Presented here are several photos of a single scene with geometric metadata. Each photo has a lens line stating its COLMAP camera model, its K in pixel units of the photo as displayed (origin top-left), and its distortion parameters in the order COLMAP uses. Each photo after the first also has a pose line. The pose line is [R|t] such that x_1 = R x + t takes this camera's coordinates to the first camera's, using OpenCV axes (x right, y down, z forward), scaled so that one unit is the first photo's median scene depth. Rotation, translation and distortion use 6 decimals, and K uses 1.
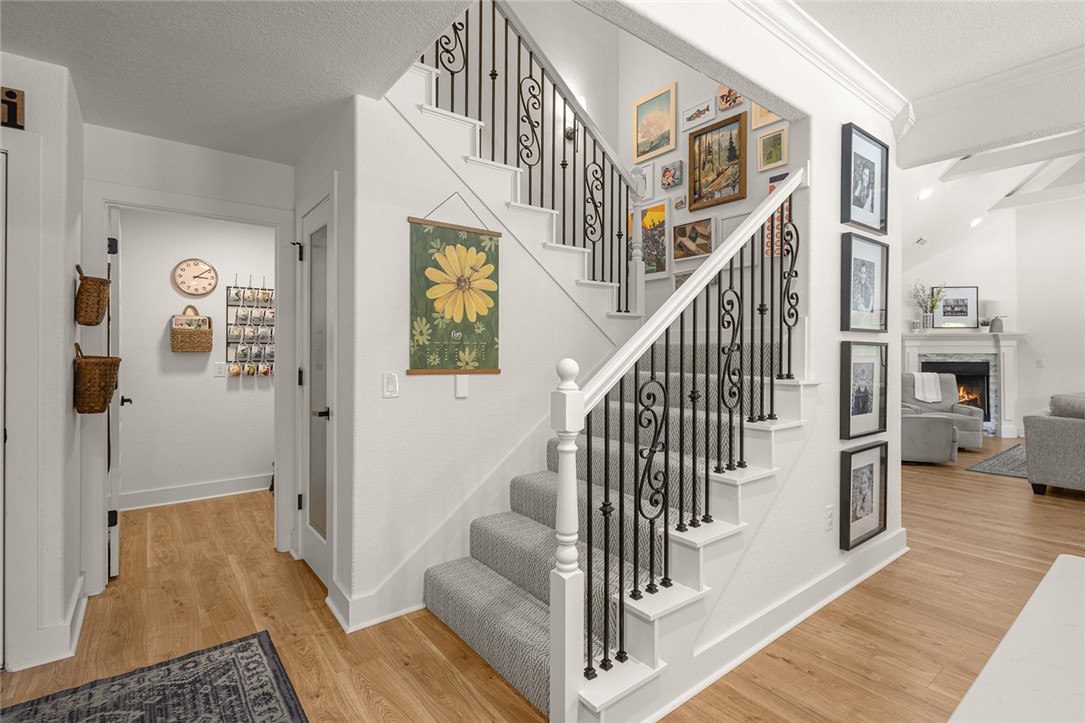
lens RADIAL K [[507.3, 0, 556.9], [0, 507.3, 343.5], [0, 0, 1]] dist [0.003401, -0.000357]
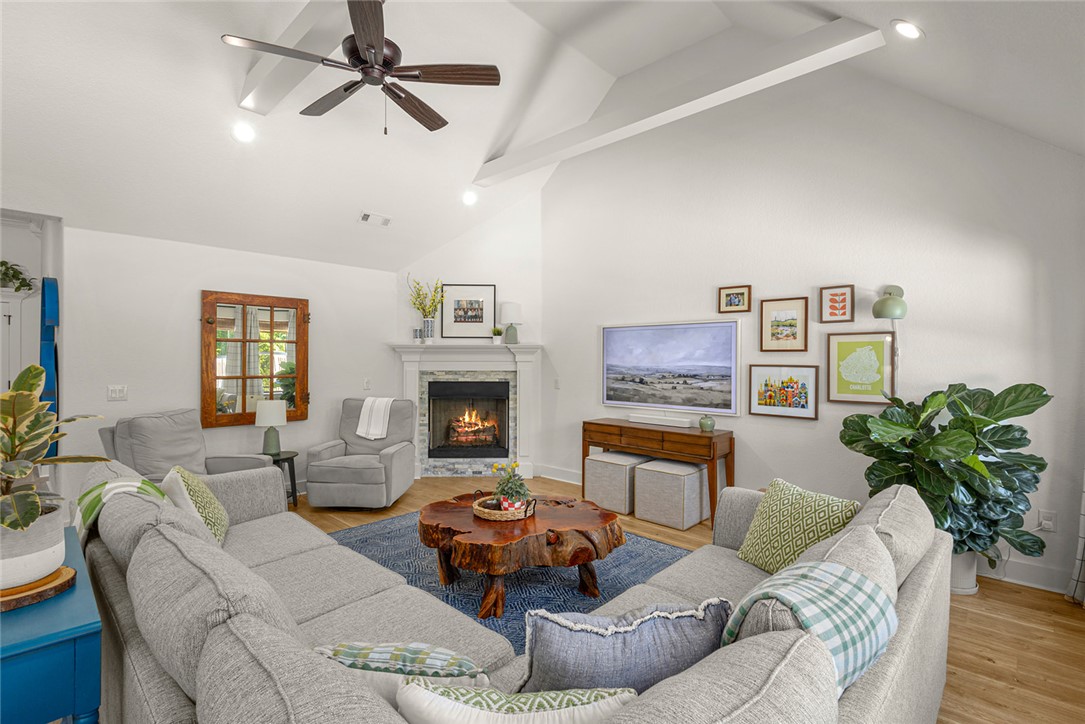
lens RADIAL K [[507.3, 0, 543.5], [0, 507.3, 365.5], [0, 0, 1]] dist [0.003401, -0.000357]
pose [[0.991304, -0.001088, 0.131589, 0.801019], [-0.002557, 0.999618, 0.027529, -0.010004], [-0.131569, -0.027626, 0.990922, 0.219502]]
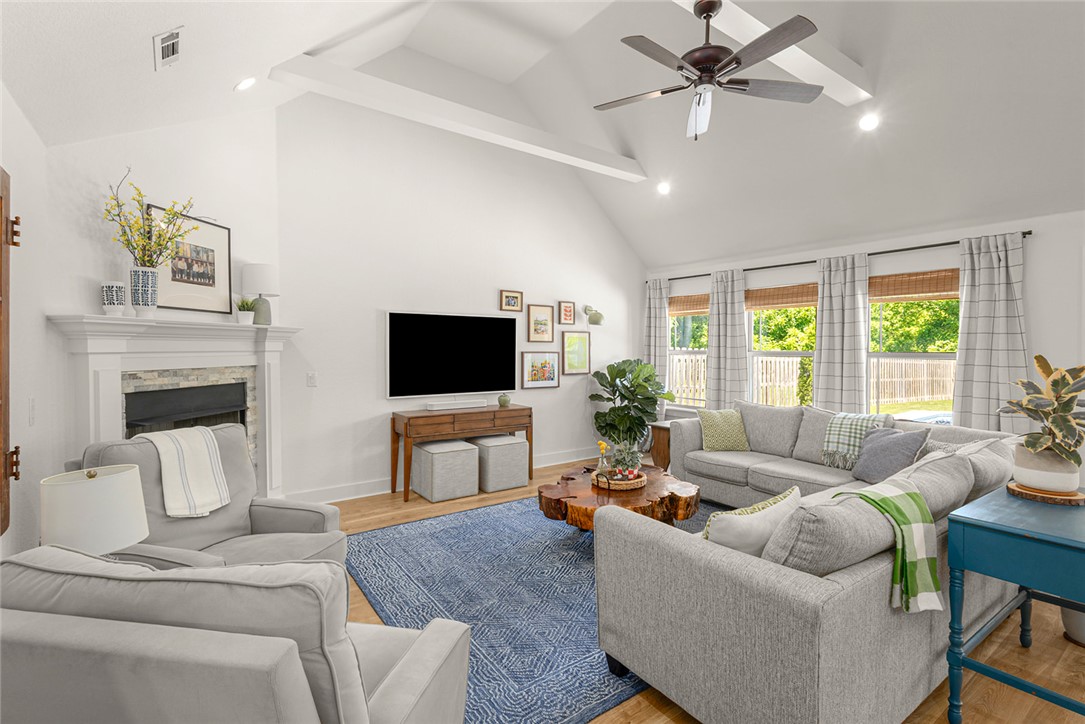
lens RADIAL K [[507.3, 0, 546.6], [0, 507.3, 357.7], [0, 0, 1]] dist [0.003401, -0.000357]
pose [[0.045199, -0.020351, 0.998771, 0.355408], [-0.015381, 0.999660, 0.021066, -0.003571], [-0.998860, -0.016314, 0.044871, 0.676429]]
